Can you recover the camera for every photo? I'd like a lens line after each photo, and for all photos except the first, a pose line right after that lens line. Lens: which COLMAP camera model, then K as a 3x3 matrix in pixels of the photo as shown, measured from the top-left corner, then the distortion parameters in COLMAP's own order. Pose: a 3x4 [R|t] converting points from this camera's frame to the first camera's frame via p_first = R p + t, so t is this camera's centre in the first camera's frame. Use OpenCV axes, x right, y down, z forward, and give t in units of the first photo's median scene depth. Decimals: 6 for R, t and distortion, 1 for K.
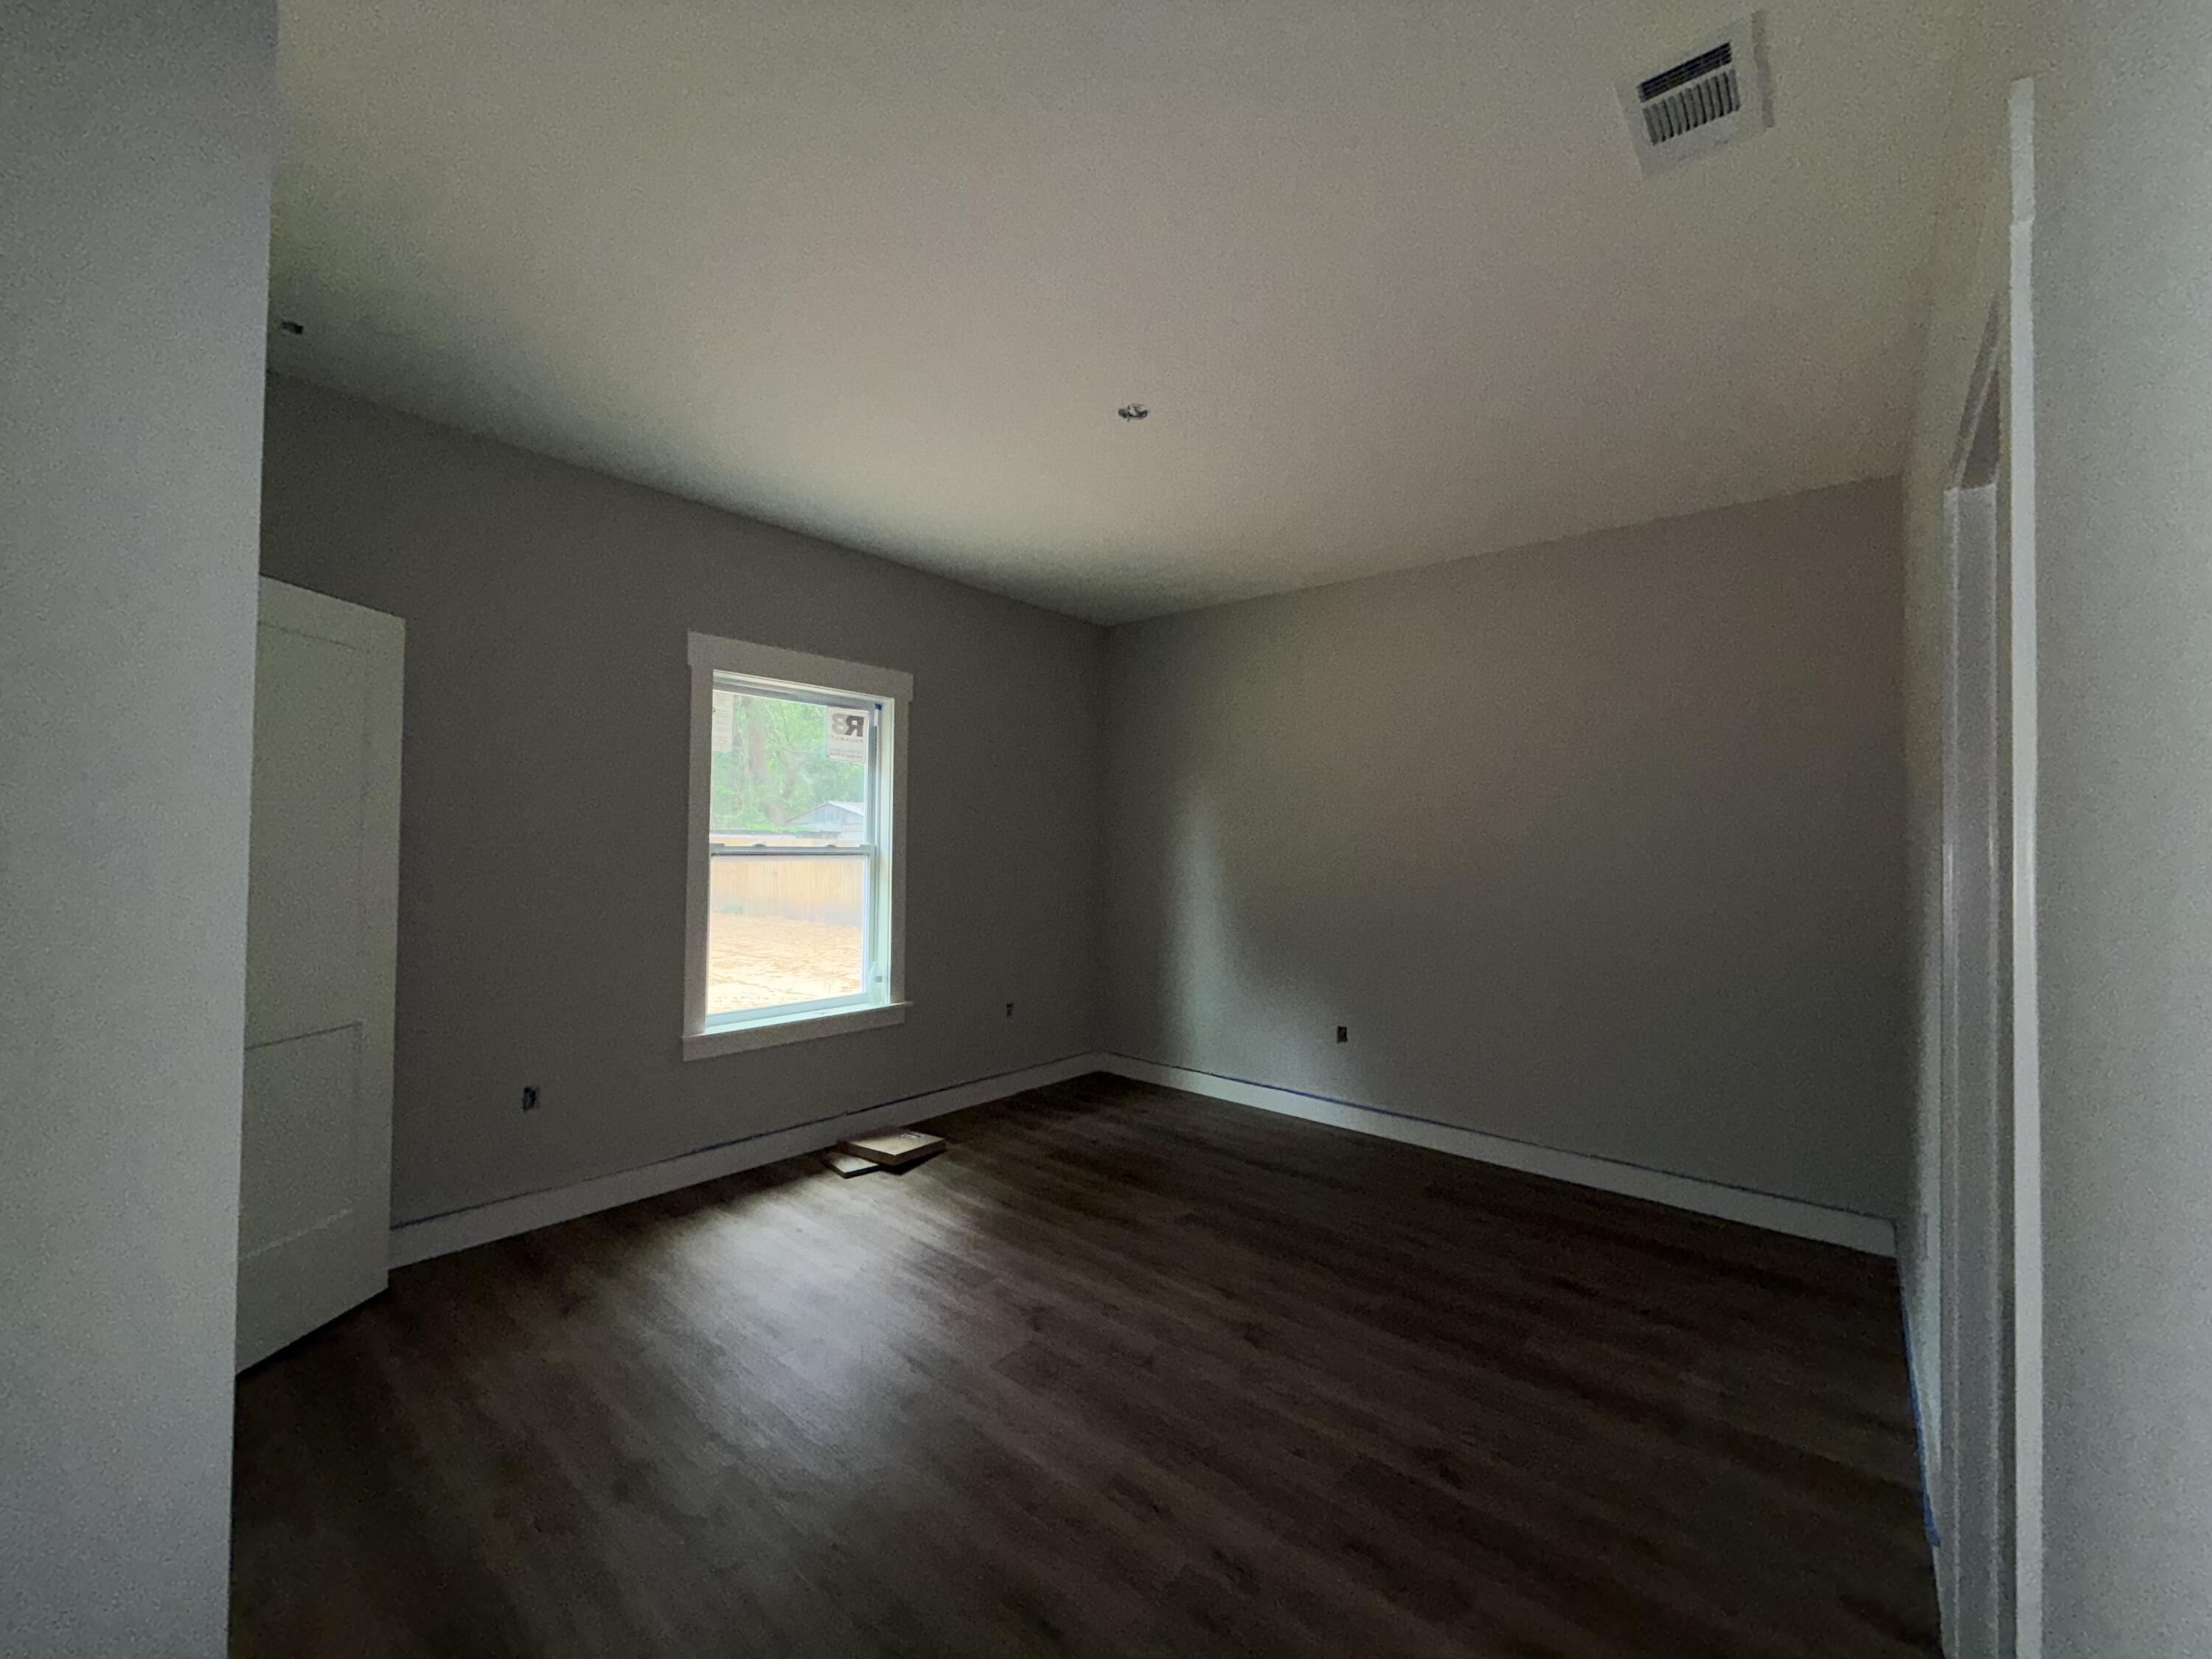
lens RADIAL K [[904.0, 0, 1106.0], [0, 904.0, 829.5], [0, 0, 1]] dist [-0.000533, 0.000013]
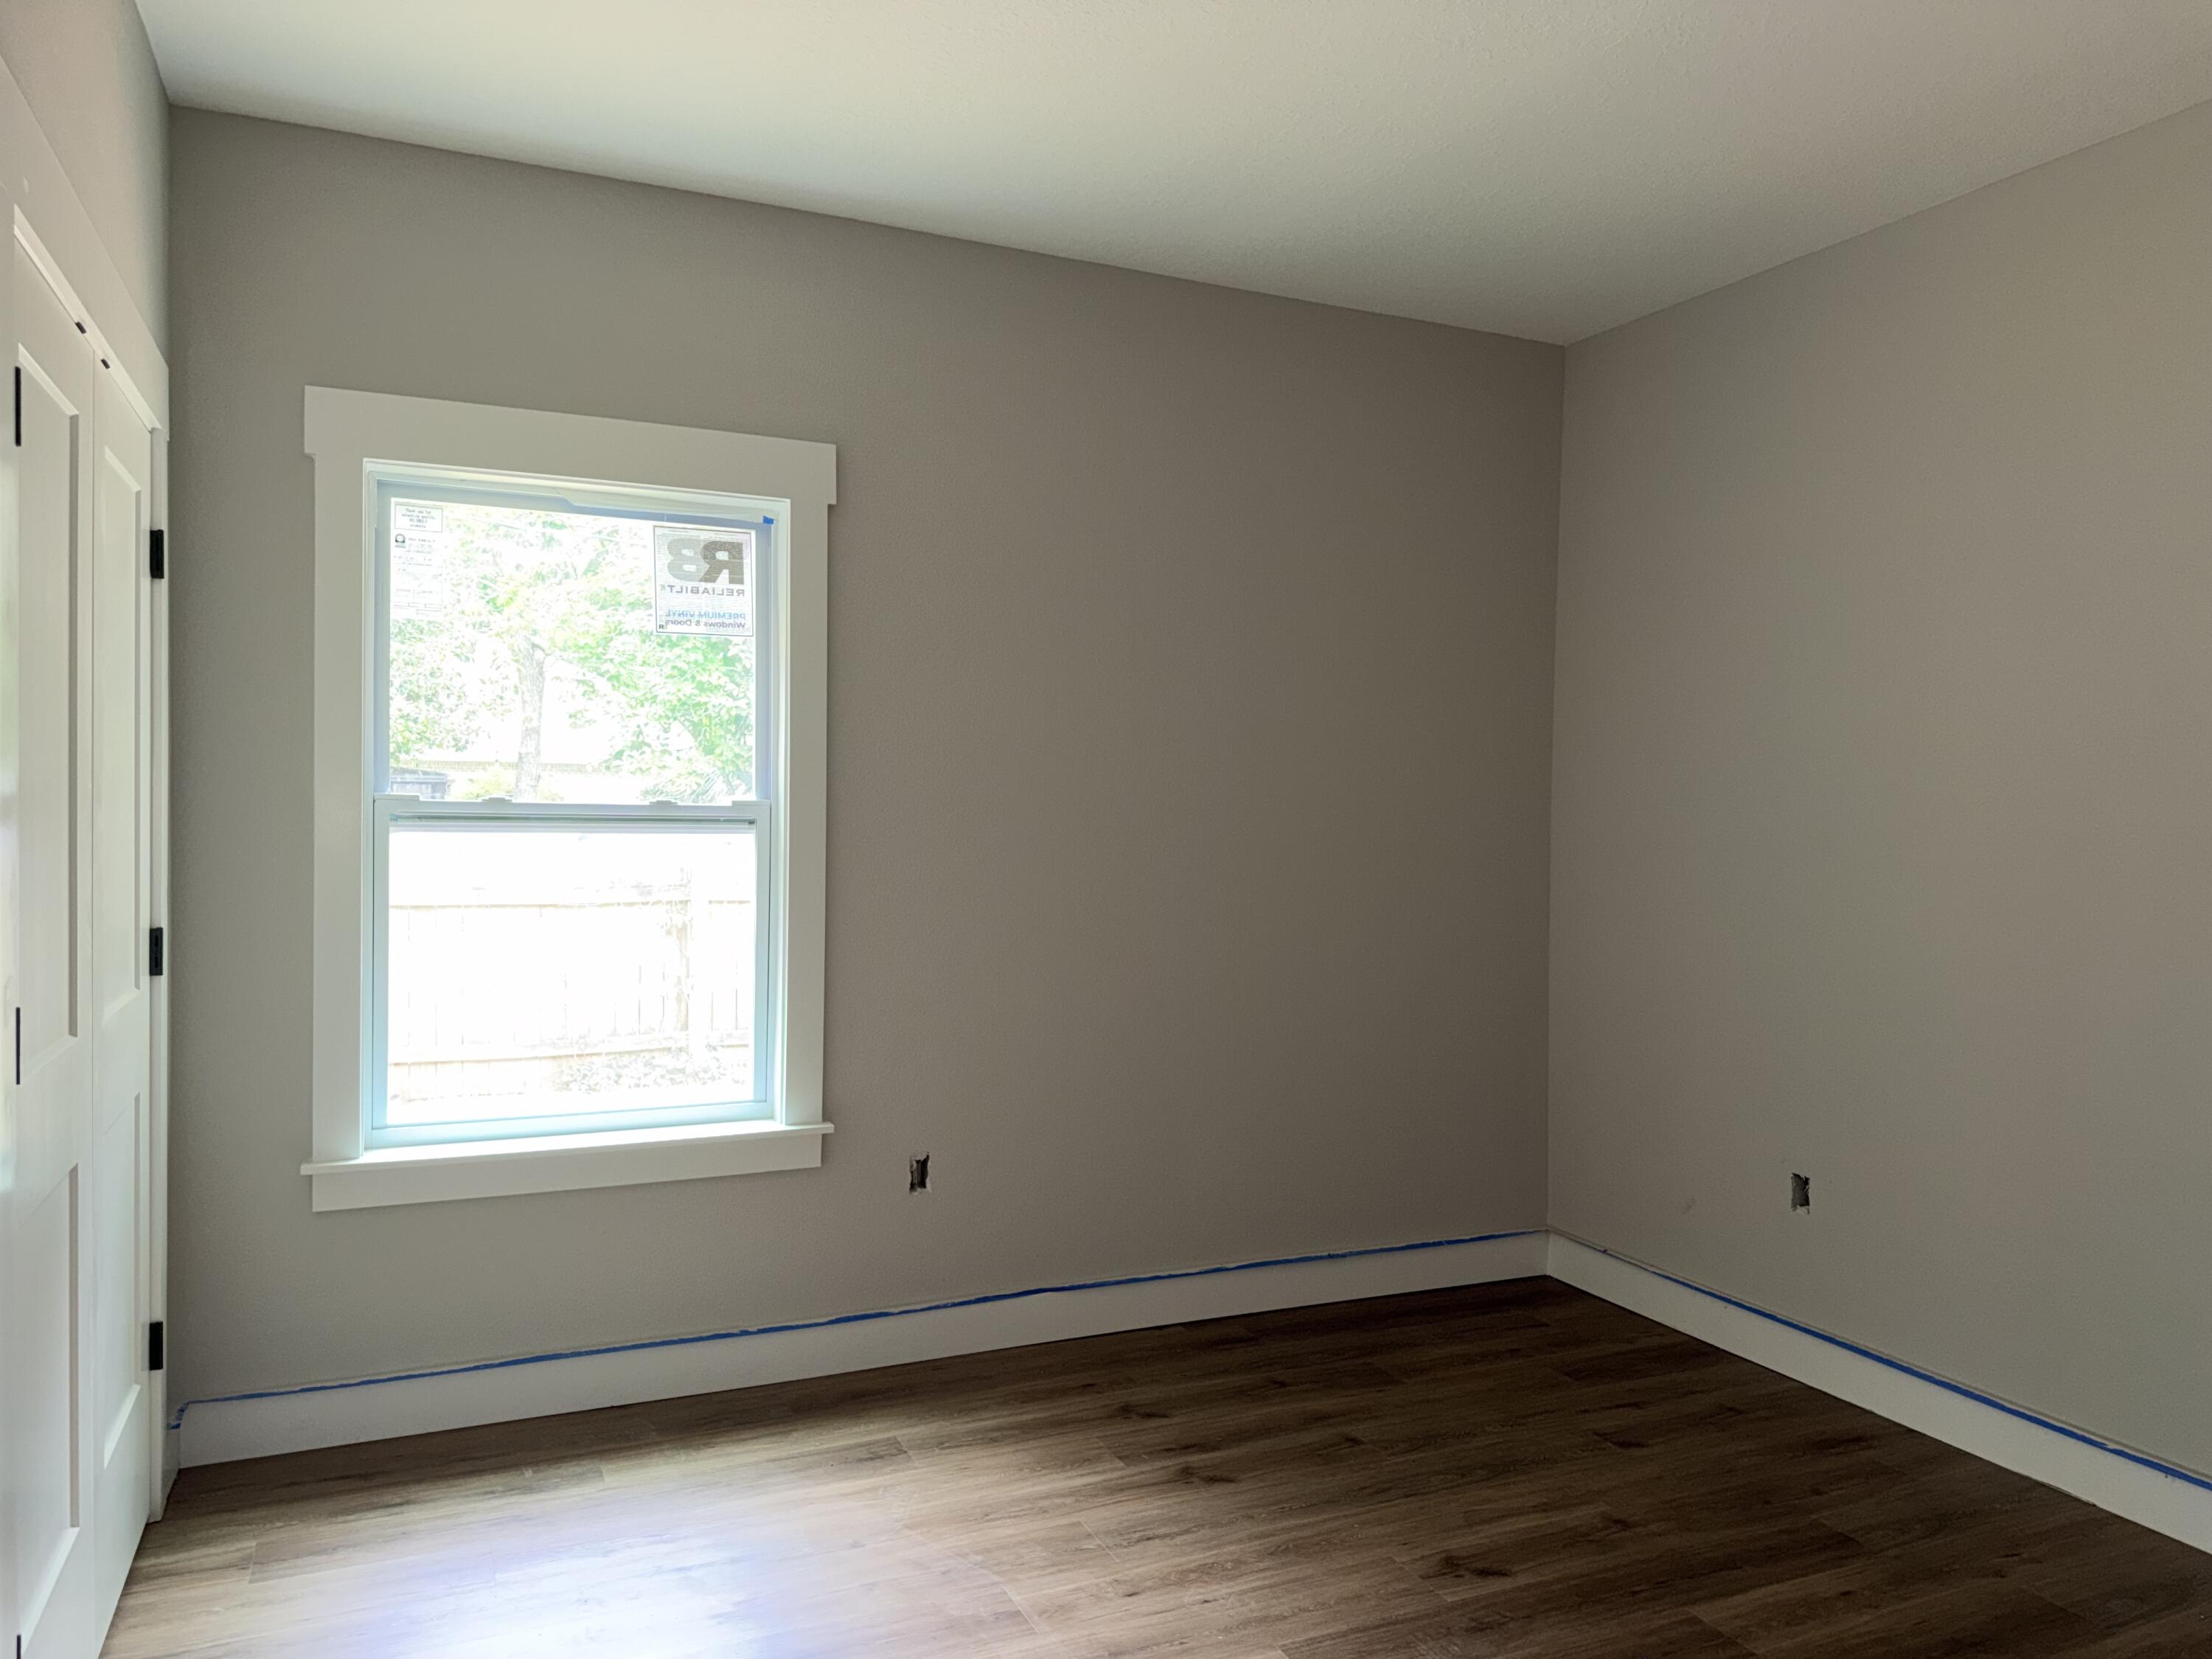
lens RADIAL K [[1545.3, 0, 1106.0], [0, 1545.3, 829.5], [0, 0, 1]] dist [0.084908, -0.108847]
pose [[0.898937, 0.003871, -0.438060, 0.286851], [0.008280, 0.999632, 0.025825, 0.011631], [0.437999, -0.026842, 0.898575, 0.321867]]
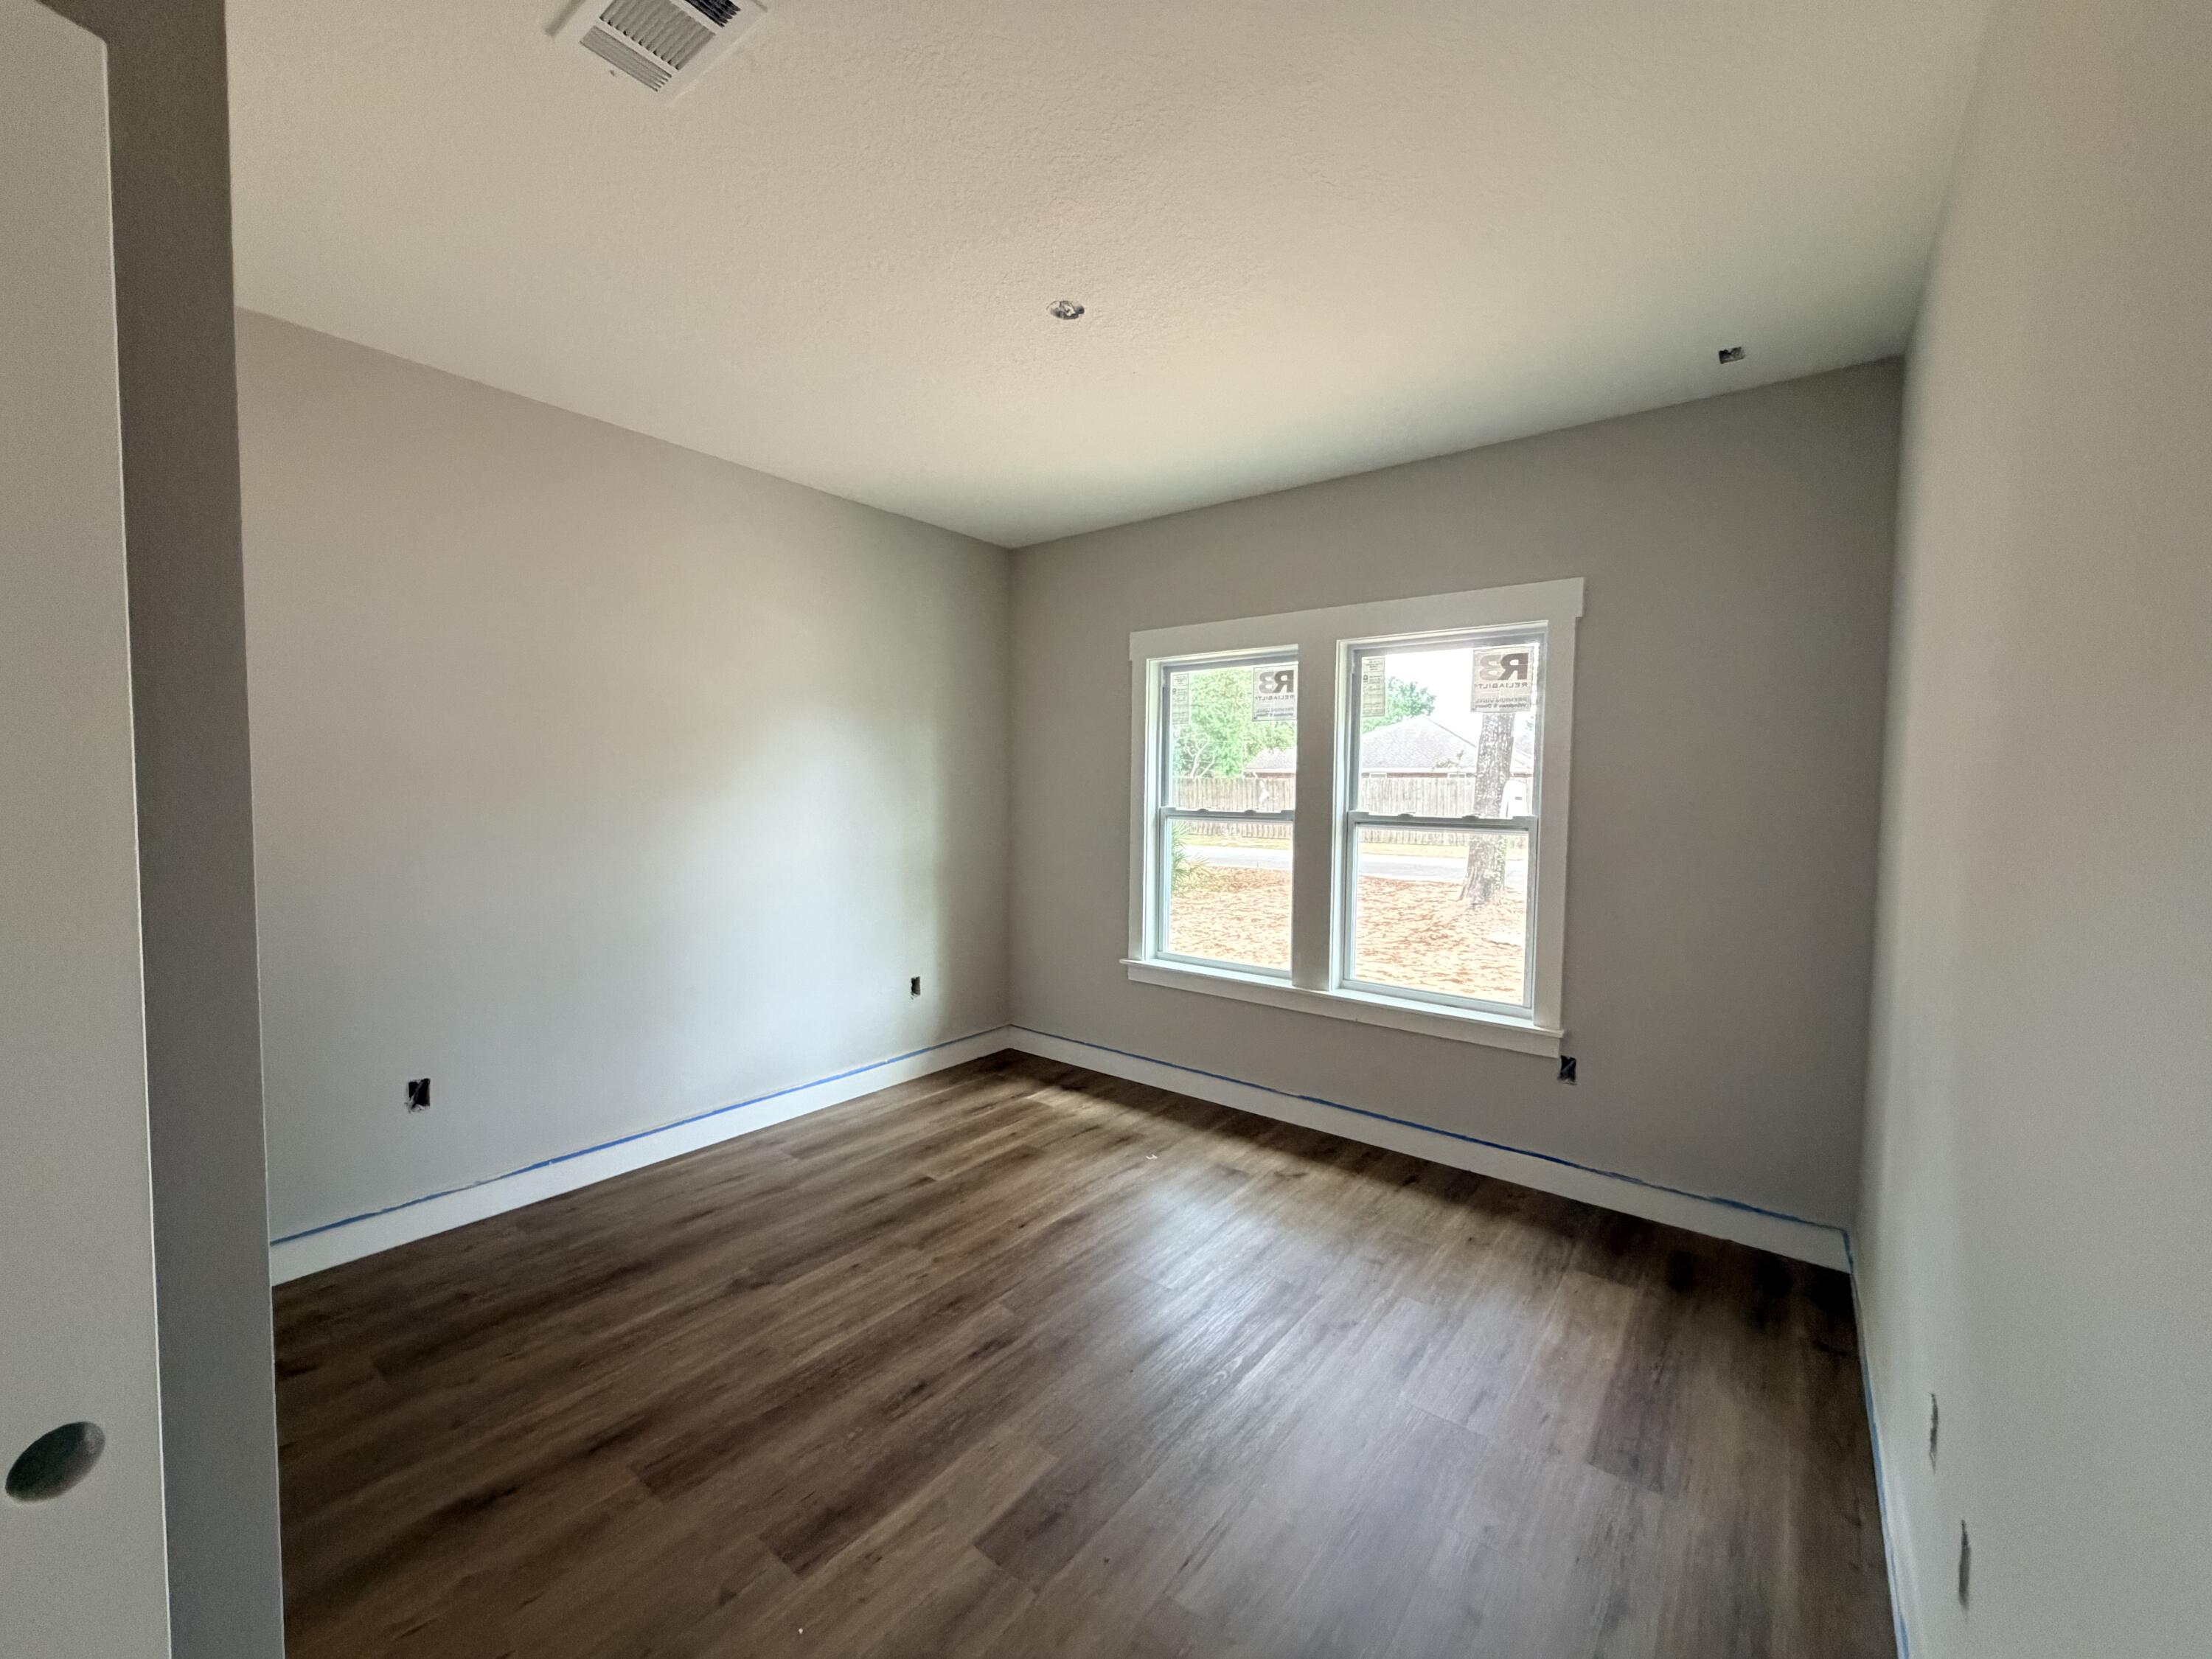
lens RADIAL K [[881.6, 0, 1100.6], [0, 881.6, 826.2], [0, 0, 1]] dist [-0.000300, 0.000162]
pose [[0.027648, 0.018600, -0.999445, 0.626900], [-0.010526, 0.999777, 0.018315, 0.019422], [0.999562, 0.010014, 0.027838, 0.790646]]
